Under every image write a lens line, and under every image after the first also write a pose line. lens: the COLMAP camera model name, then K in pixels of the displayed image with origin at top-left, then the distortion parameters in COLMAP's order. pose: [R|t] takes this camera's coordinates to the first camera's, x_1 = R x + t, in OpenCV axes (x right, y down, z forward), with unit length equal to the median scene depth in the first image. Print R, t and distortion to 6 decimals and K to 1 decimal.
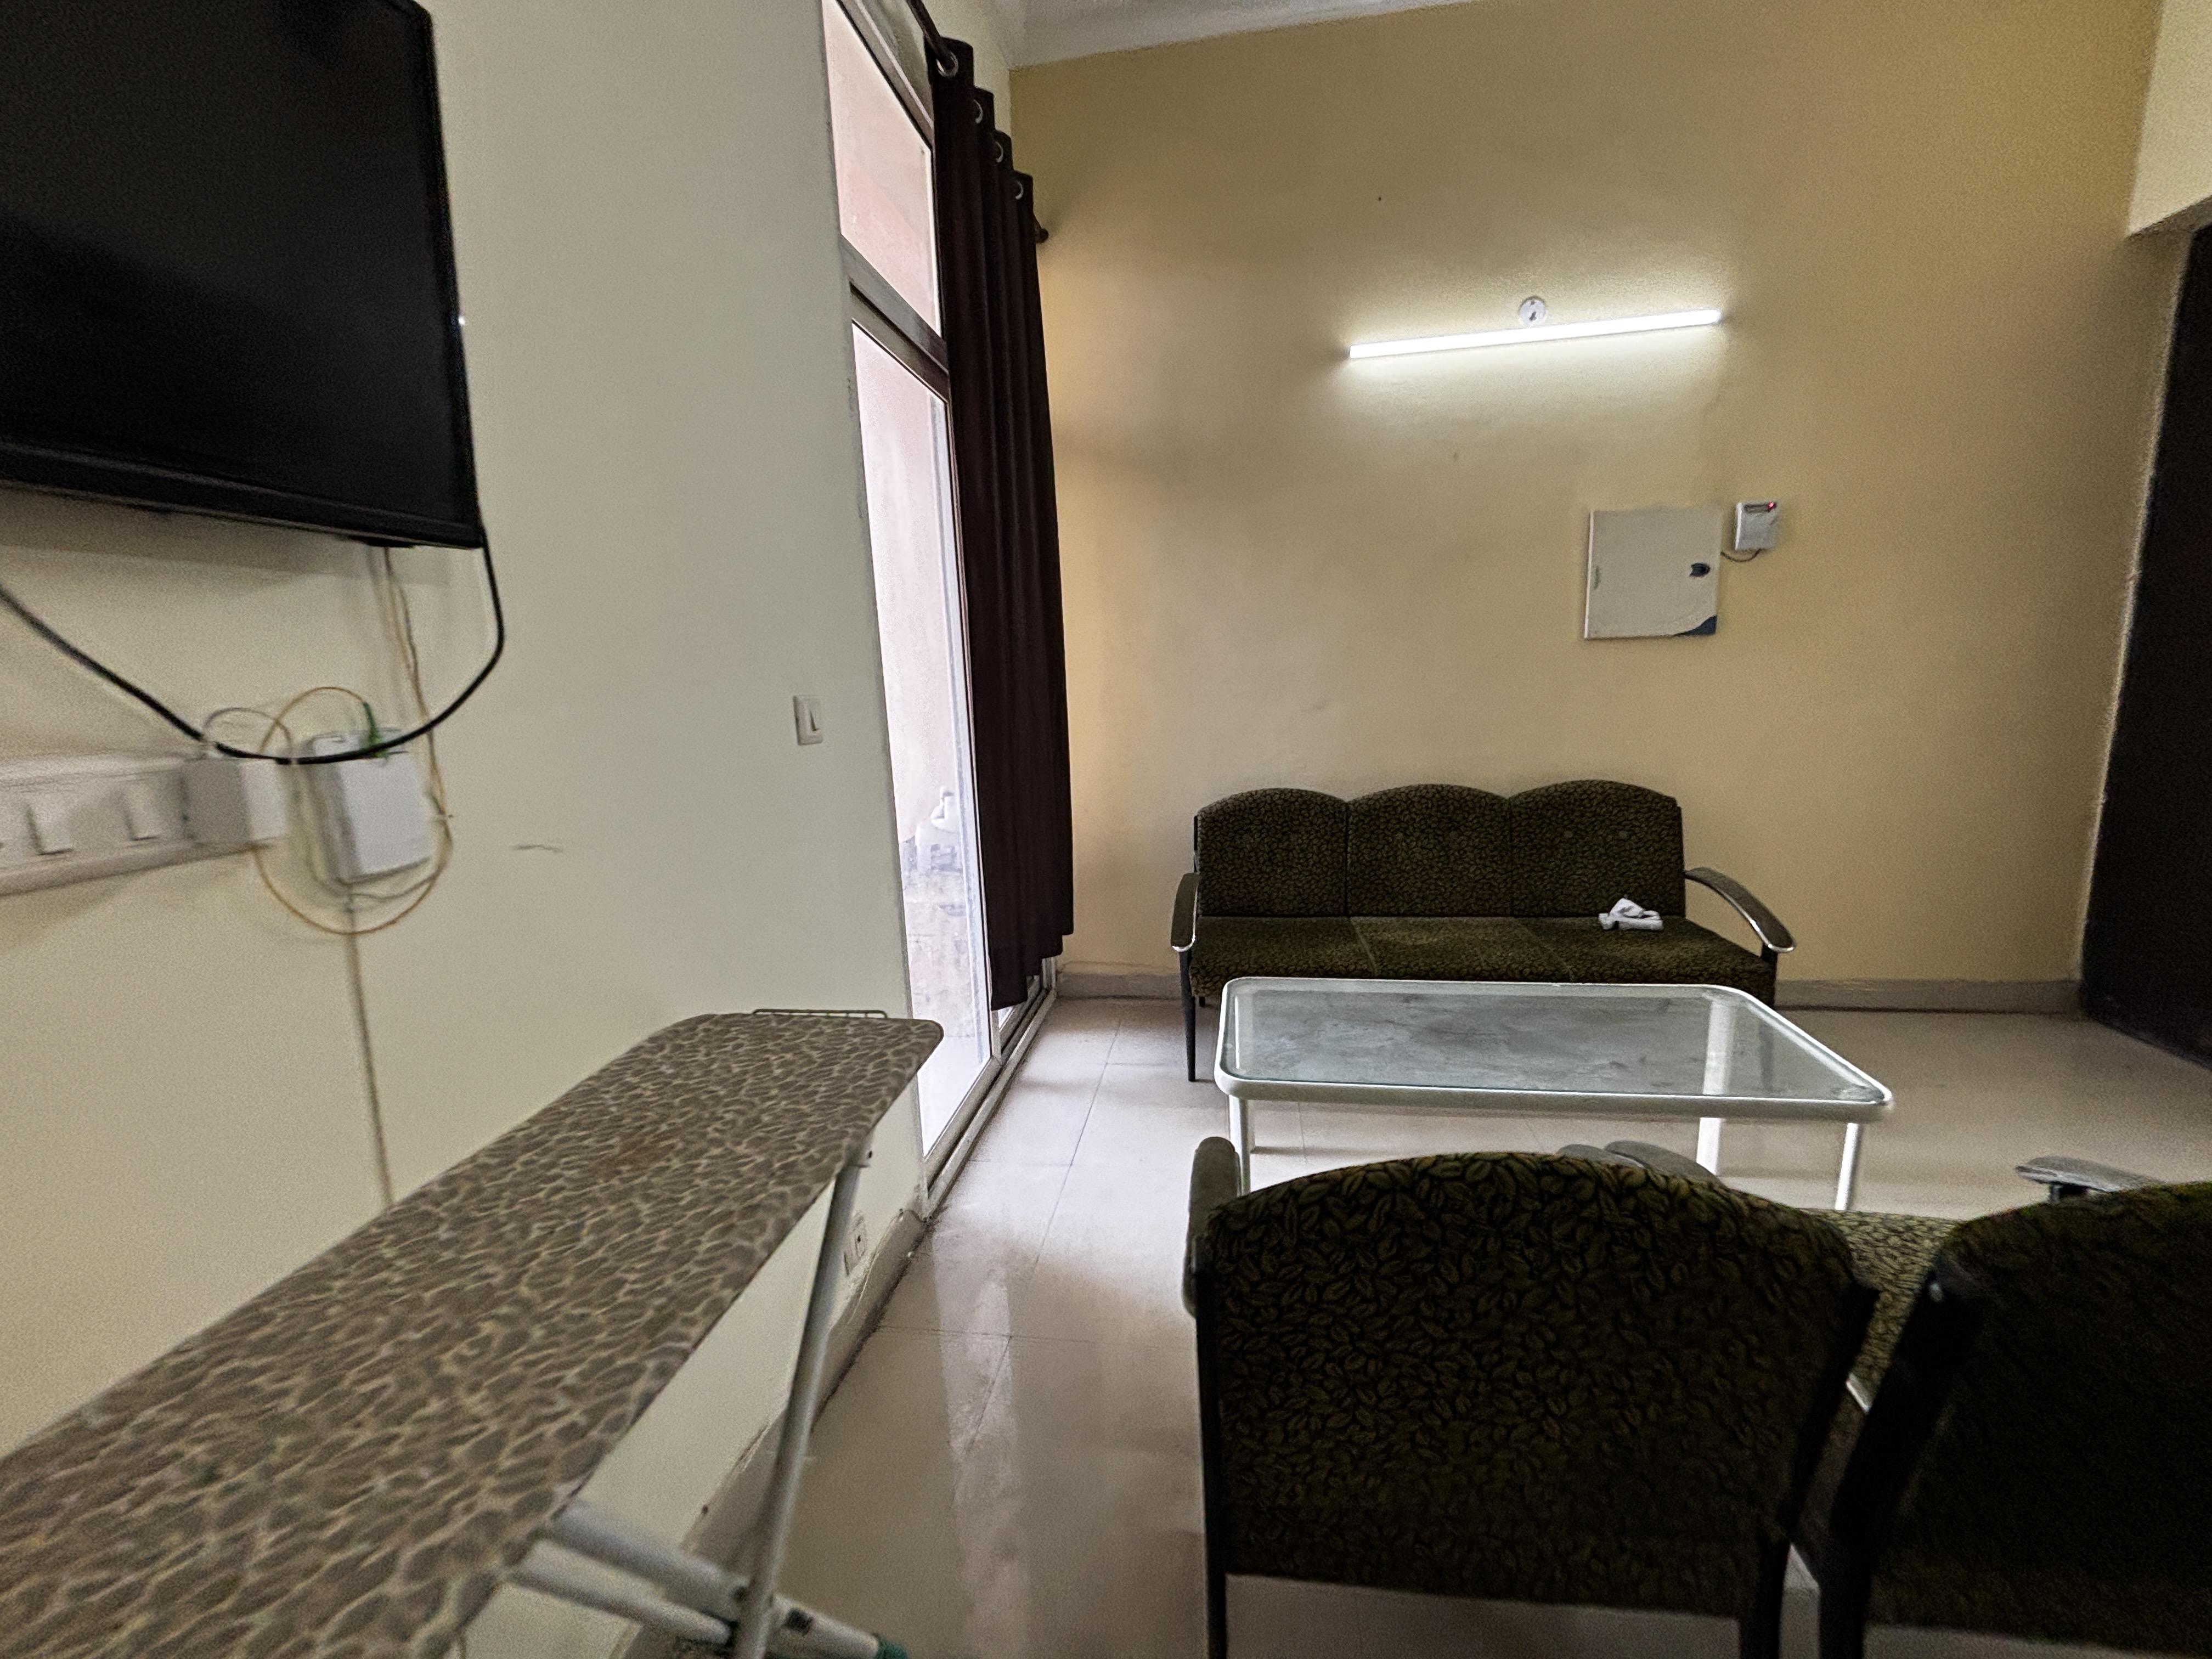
lens RADIAL K [[888.9, 0, 1111.4], [0, 888.9, 827.4], [0, 0, 1]] dist [-0.000721, 0.000231]
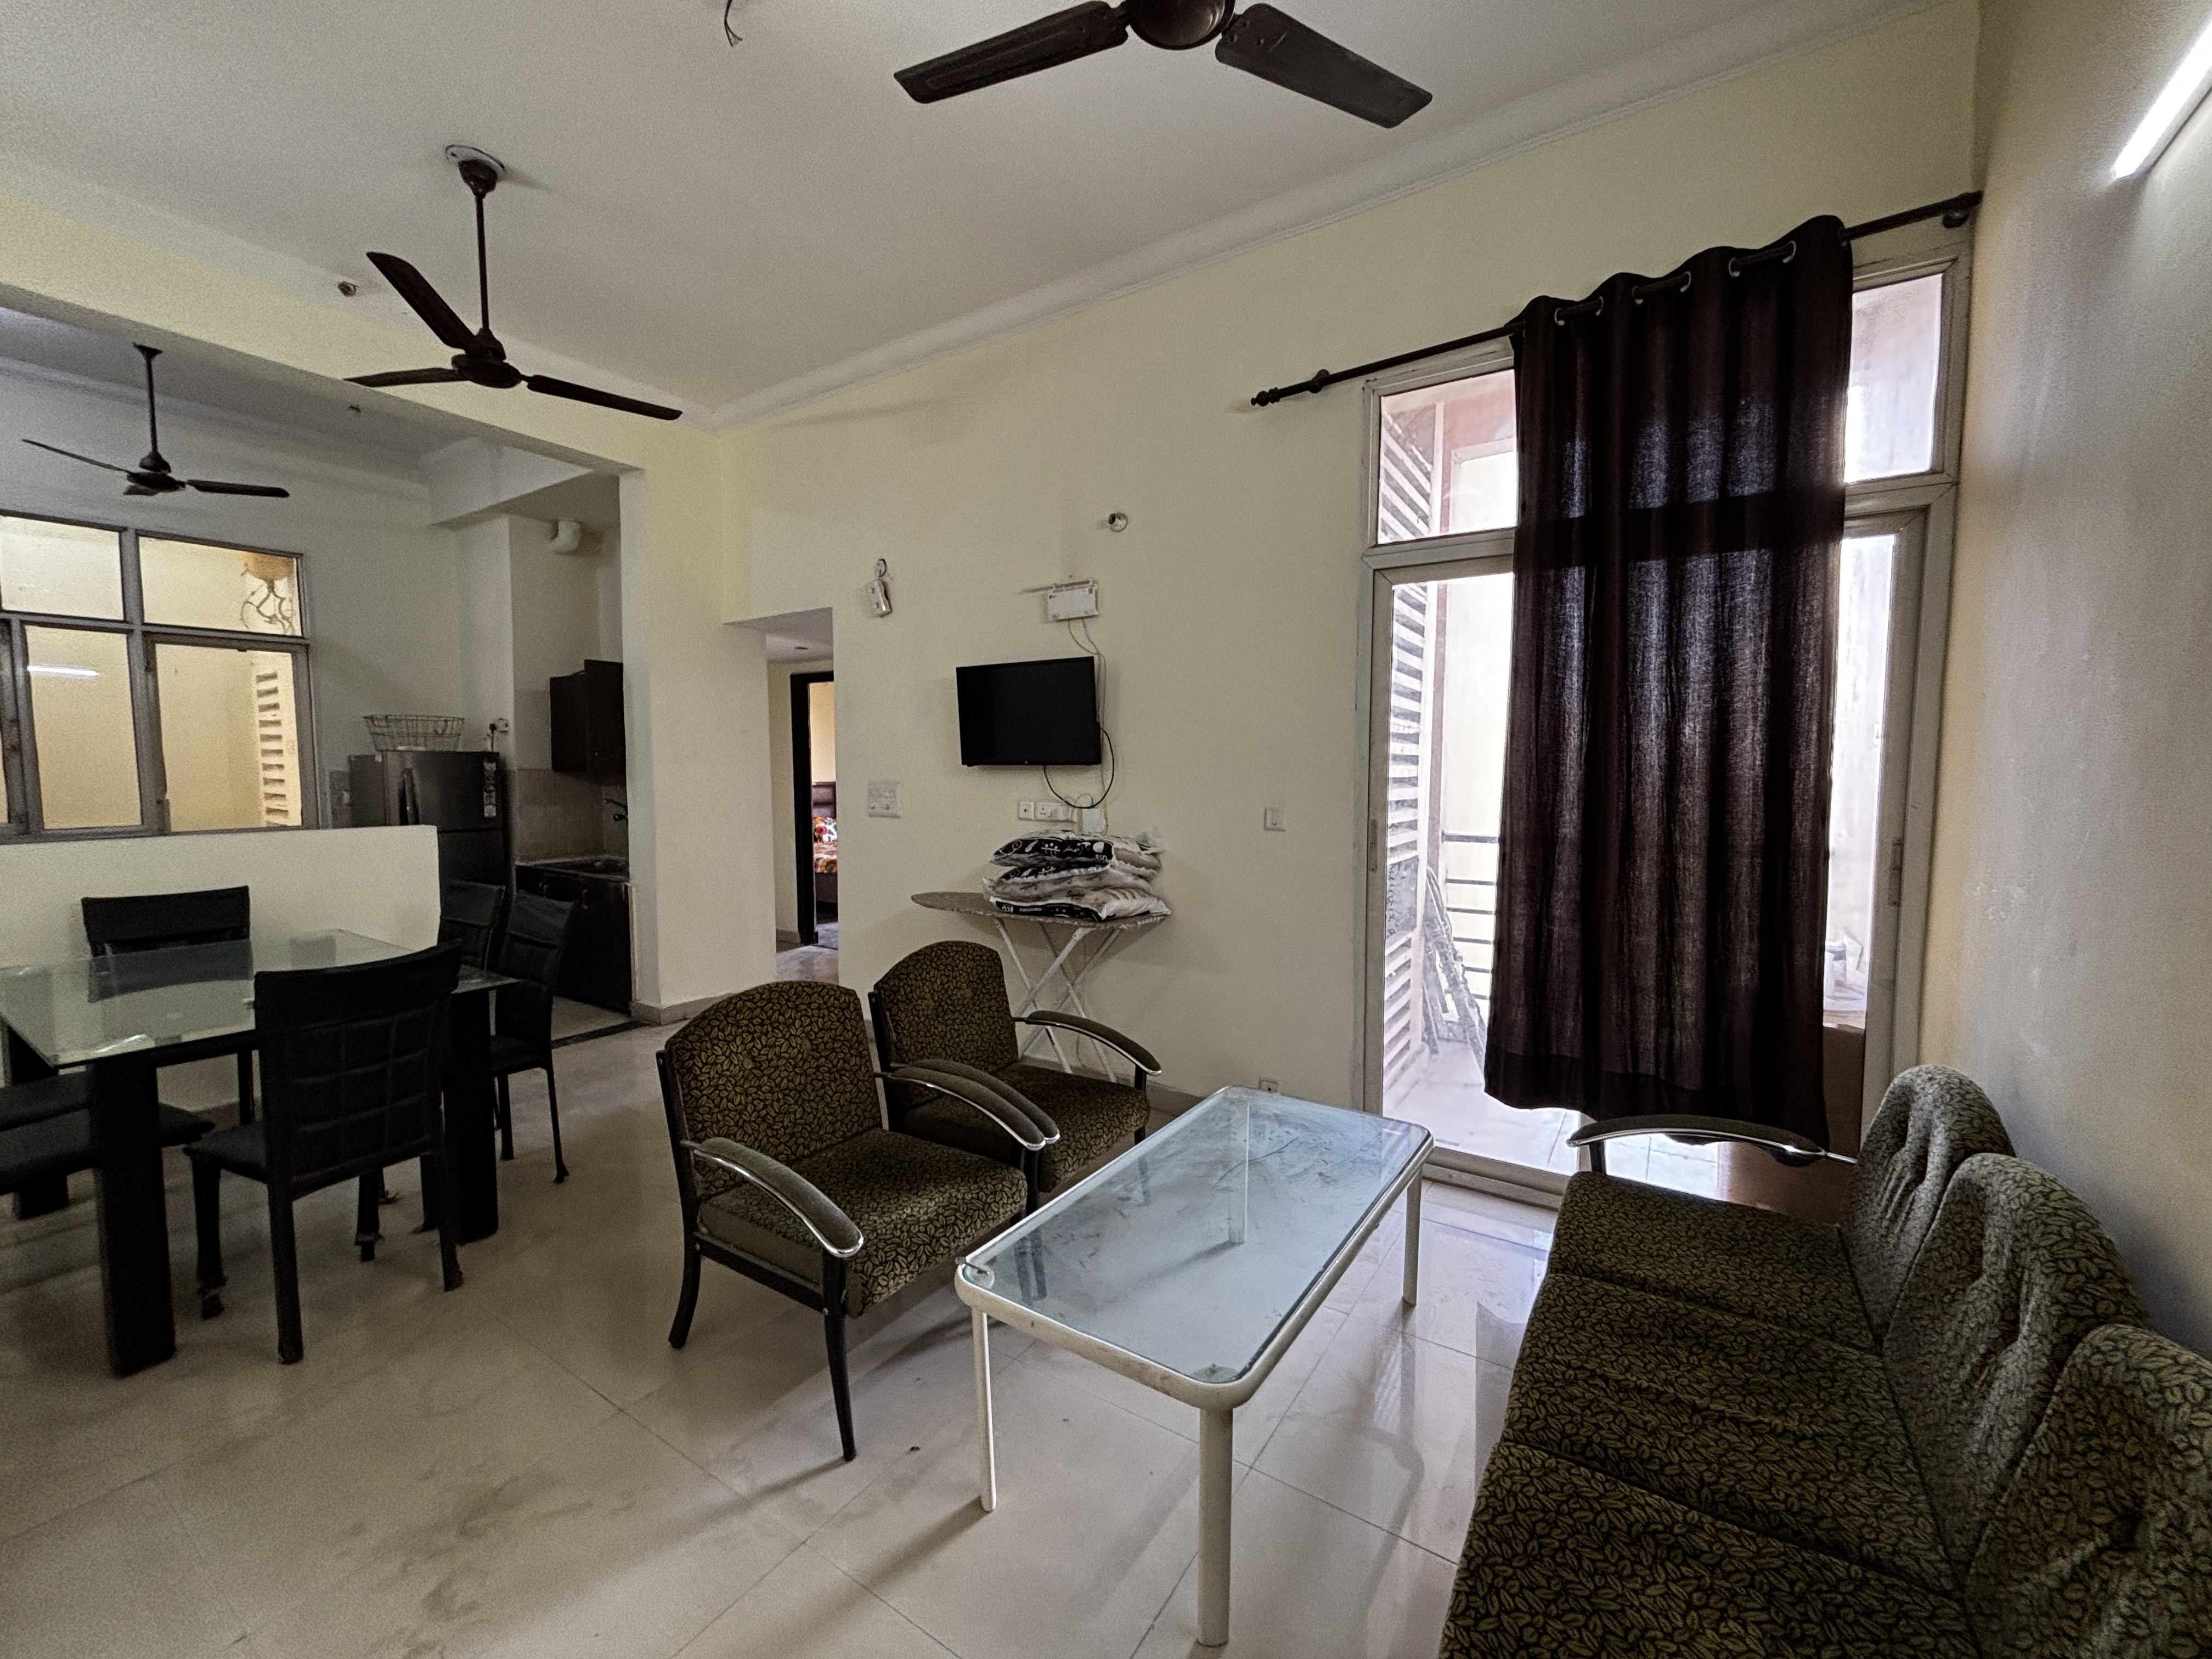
lens RADIAL K [[896.1, 0, 1104.6], [0, 896.1, 823.0], [0, 0, 1]] dist [0.003503, -0.000366]
pose [[-0.426458, 0.106050, -0.898269, 3.417438], [-0.130548, 0.975488, 0.177144, -0.857644], [0.895037, 0.192811, -0.402160, 3.006335]]
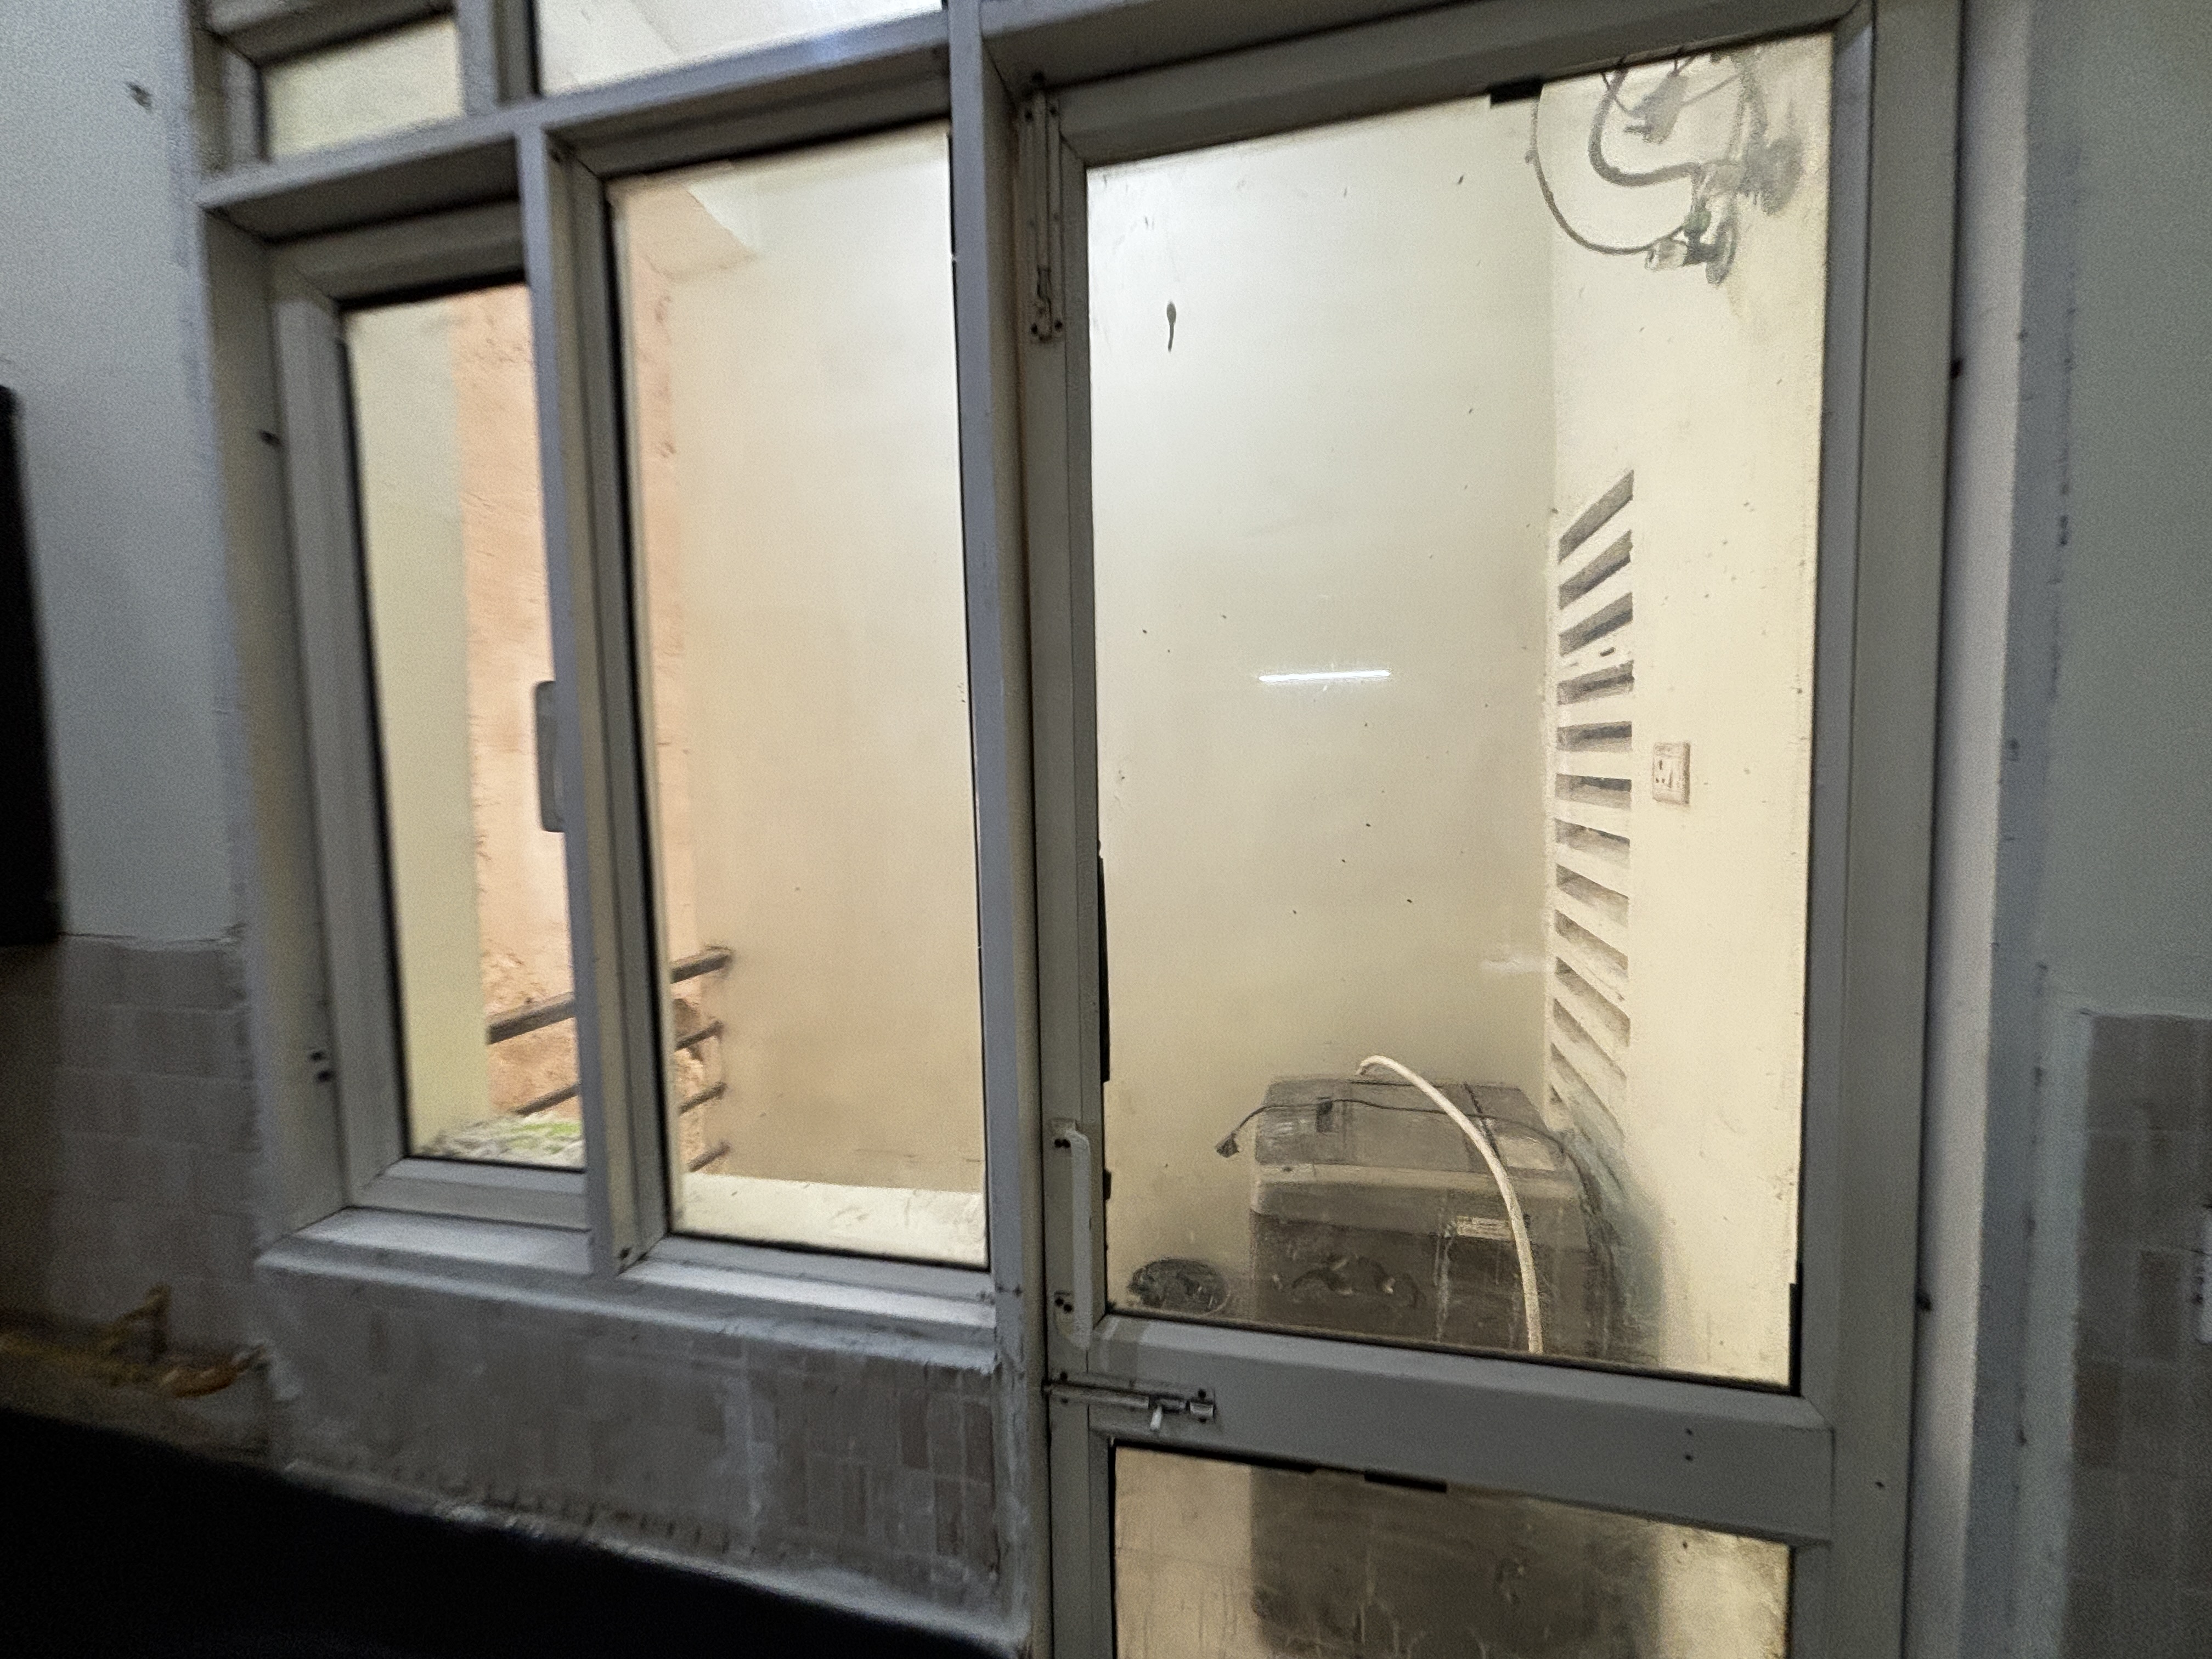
lens RADIAL K [[876.0, 0, 1119.6], [0, 876.0, 820.9], [0, 0, 1]] dist [0.003182, -0.000180]
pose [[-0.995643, 0.059683, 0.071646, 0.452258], [0.074147, 0.972639, 0.220170, 0.379990], [-0.056545, 0.224523, -0.972827, -4.483464]]
